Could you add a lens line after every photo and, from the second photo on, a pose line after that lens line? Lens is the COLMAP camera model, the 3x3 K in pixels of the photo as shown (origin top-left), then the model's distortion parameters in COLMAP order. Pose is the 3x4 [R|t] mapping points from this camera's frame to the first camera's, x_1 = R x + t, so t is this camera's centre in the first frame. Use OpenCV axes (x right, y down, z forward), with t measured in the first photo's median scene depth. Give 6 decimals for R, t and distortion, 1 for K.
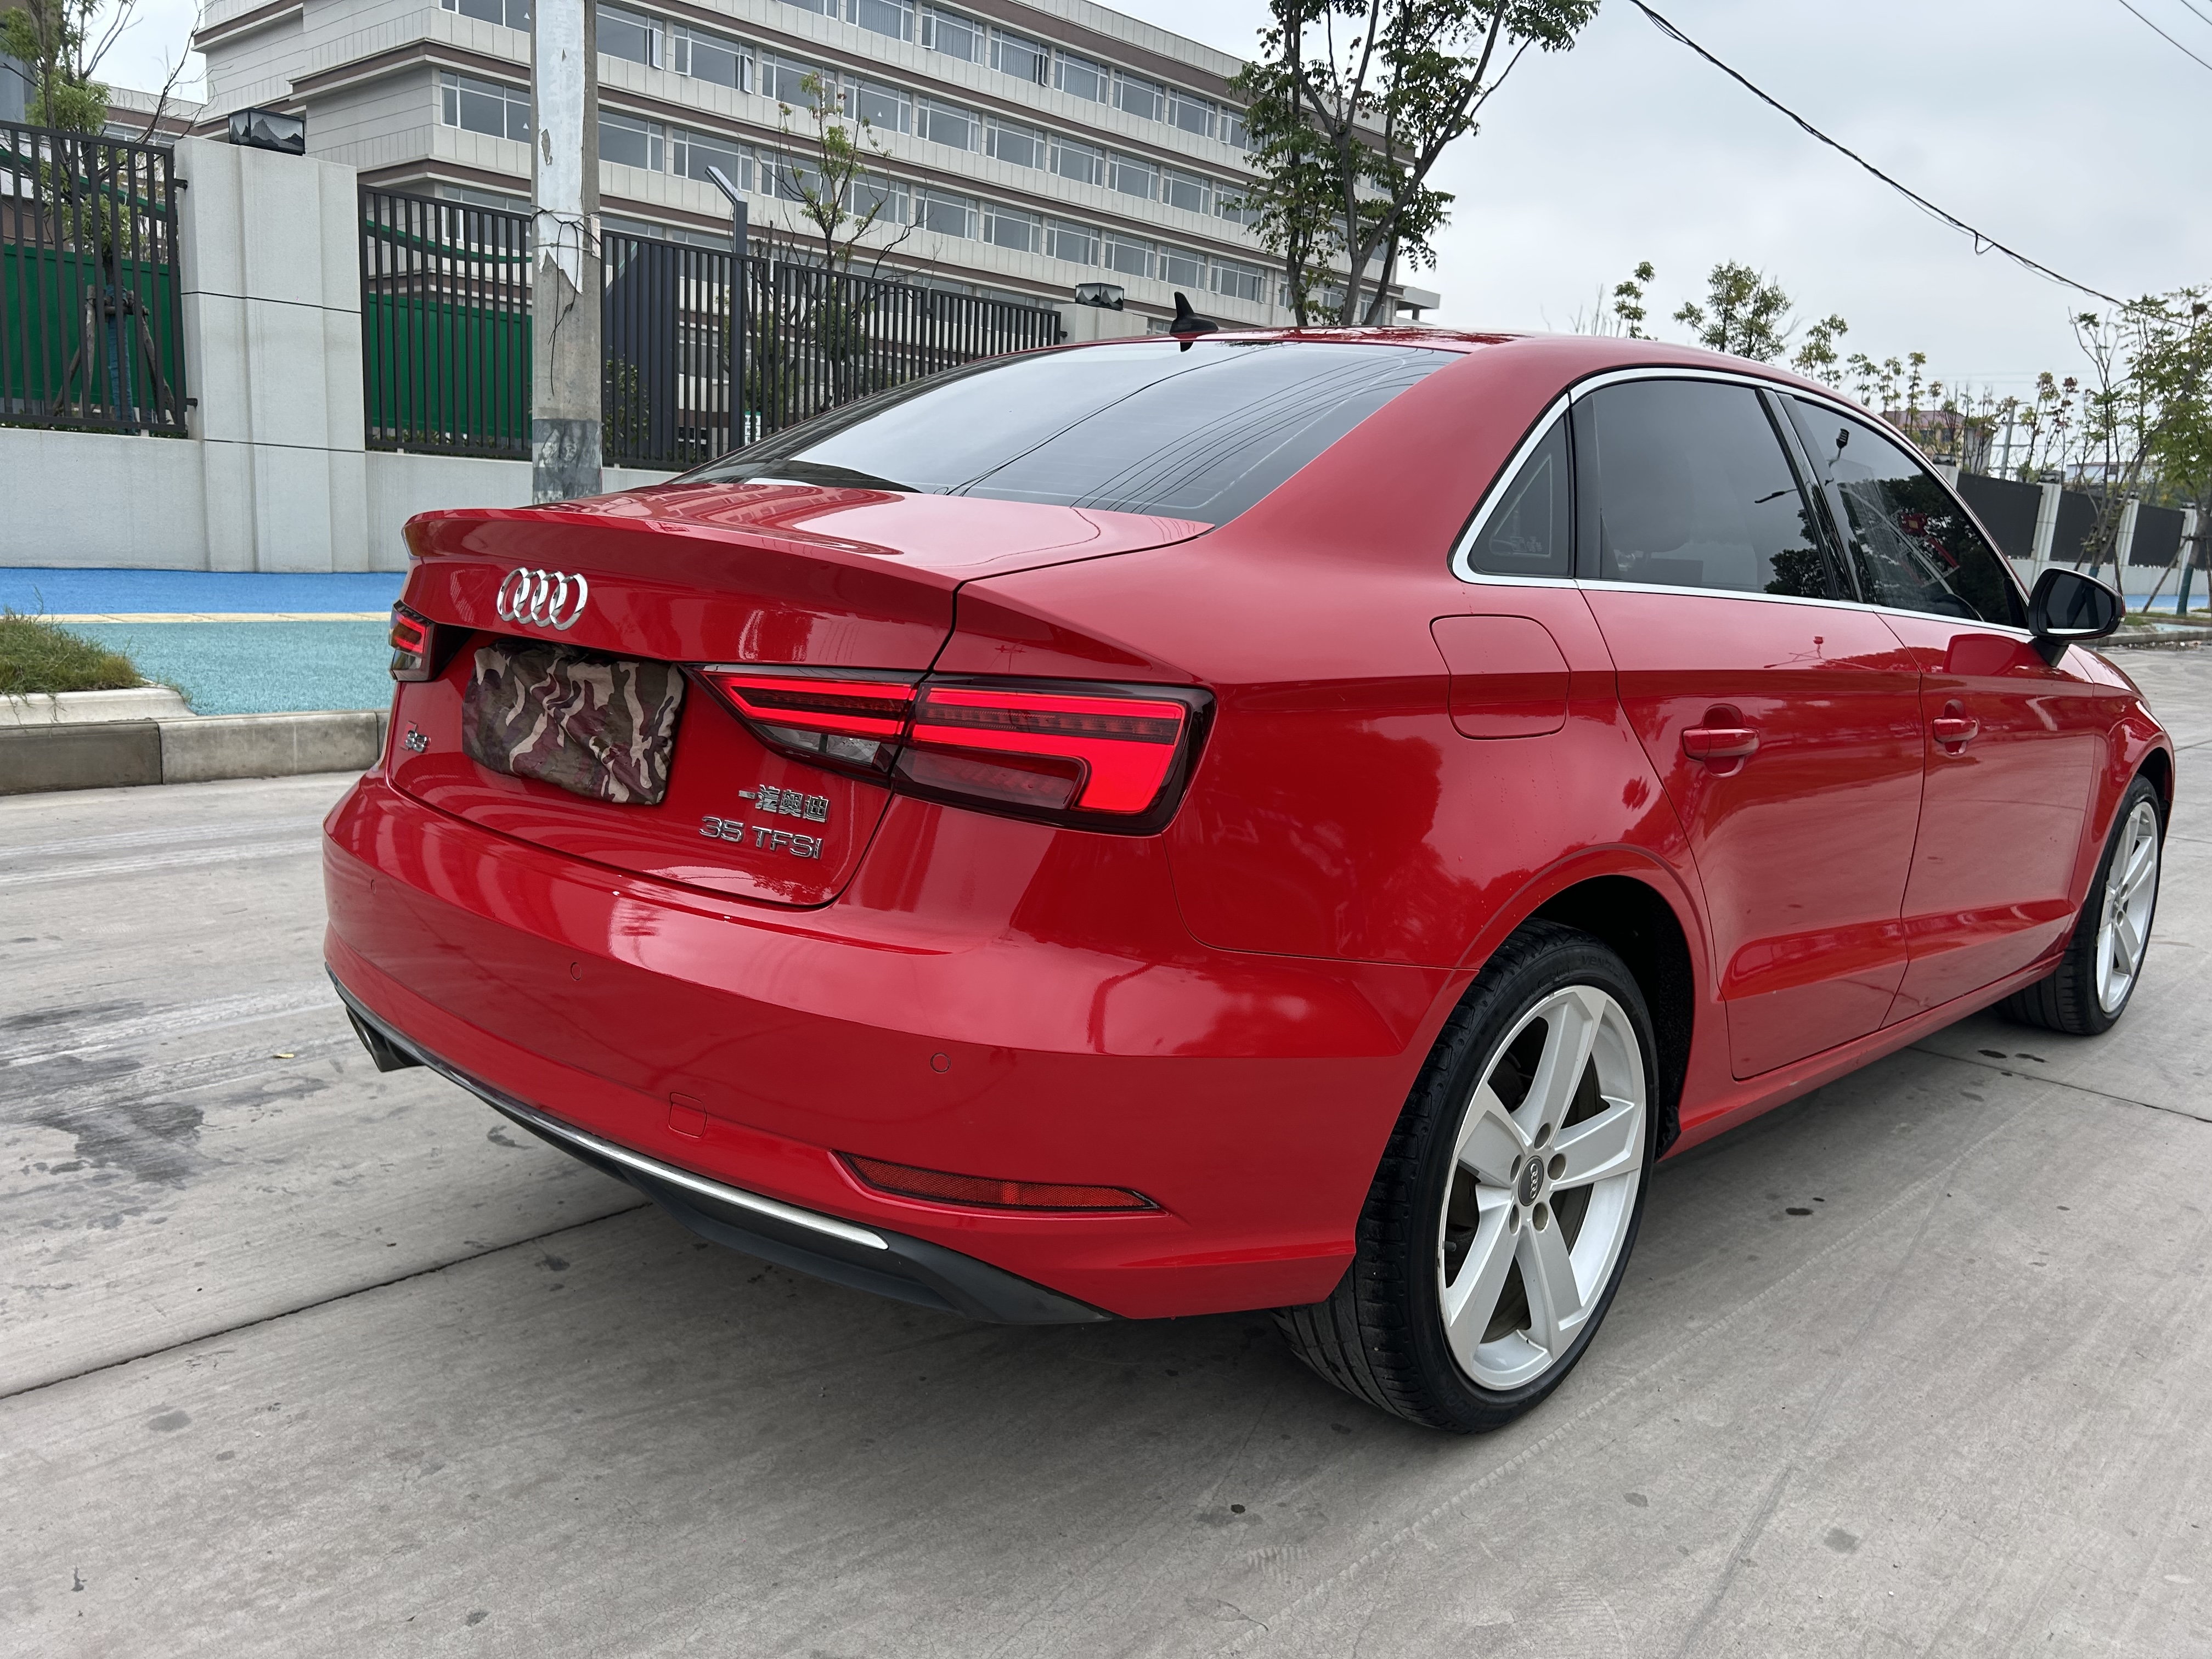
lens RADIAL K [[1662.7, 0, 1106.0], [0, 1662.7, 829.5], [0, 0, 1]] dist [0.084988, -0.113516]
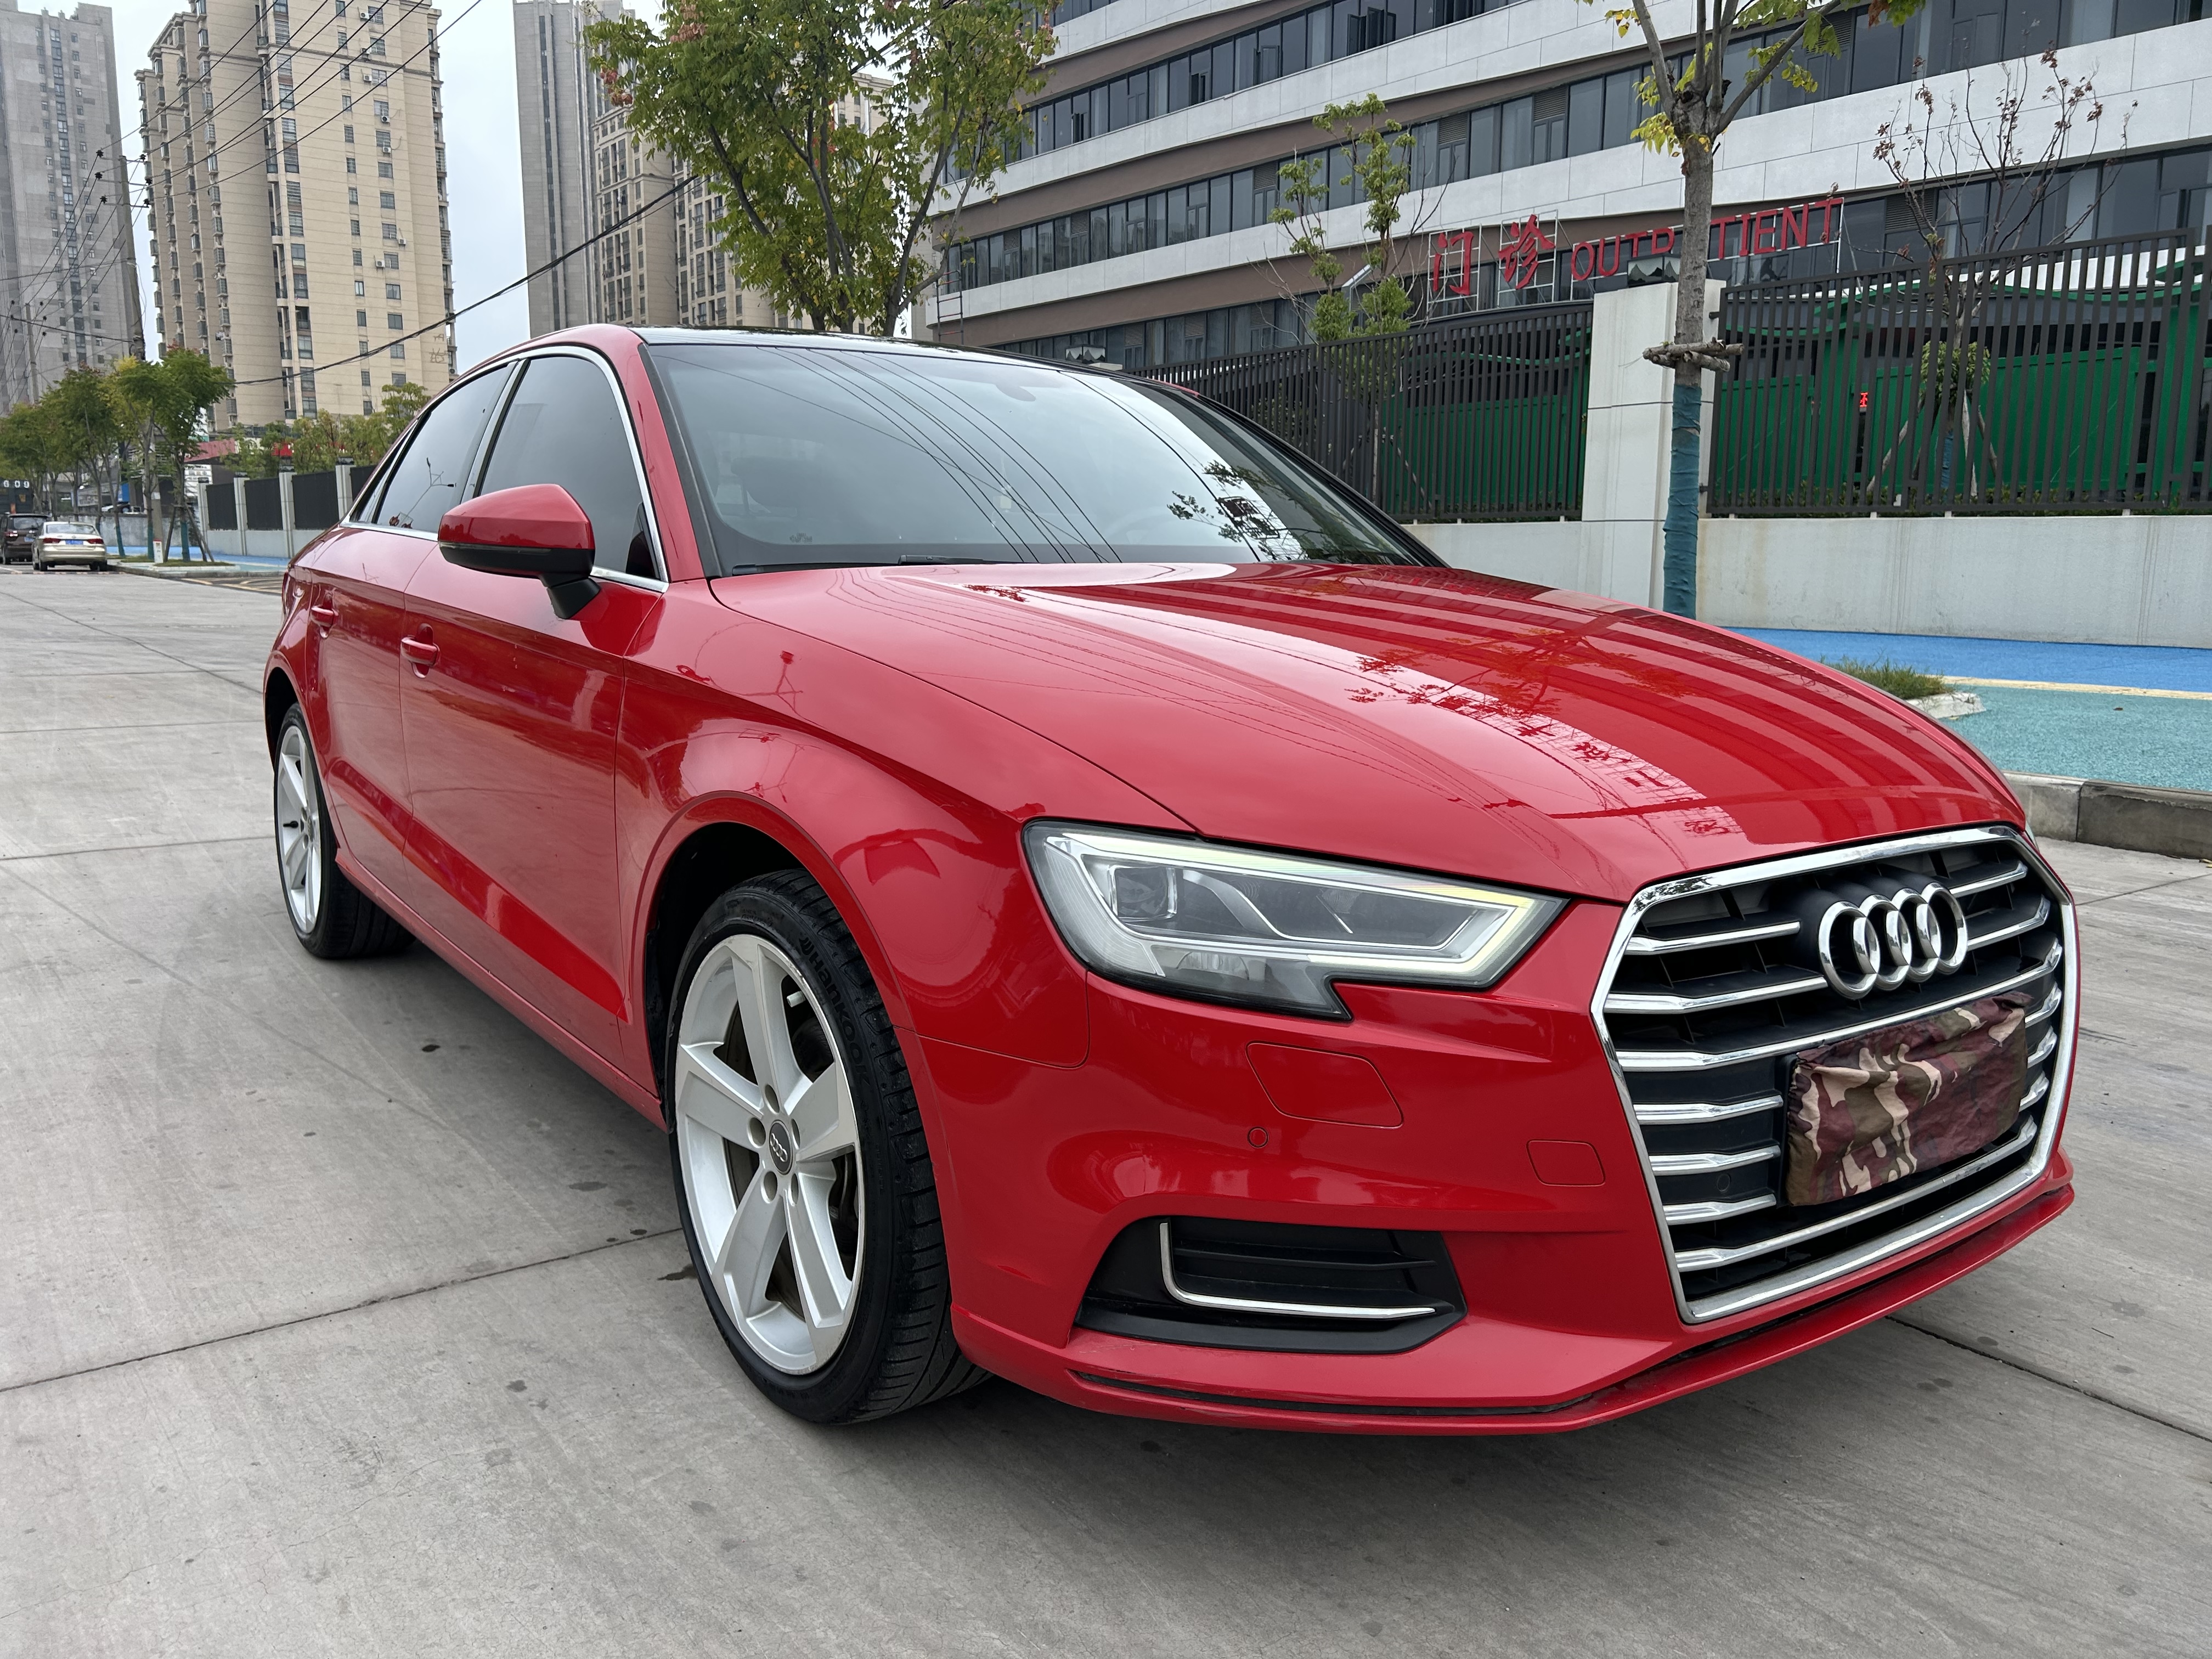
lens RADIAL K [[1662.7, 0, 1106.0], [0, 1662.7, 829.5], [0, 0, 1]] dist [0.084988, -0.113516]
pose [[-0.176698, 0.118480, -0.977108, 1.541569], [-0.193789, 0.969109, 0.152554, -0.207856], [0.964999, 0.216309, -0.148279, 1.677833]]
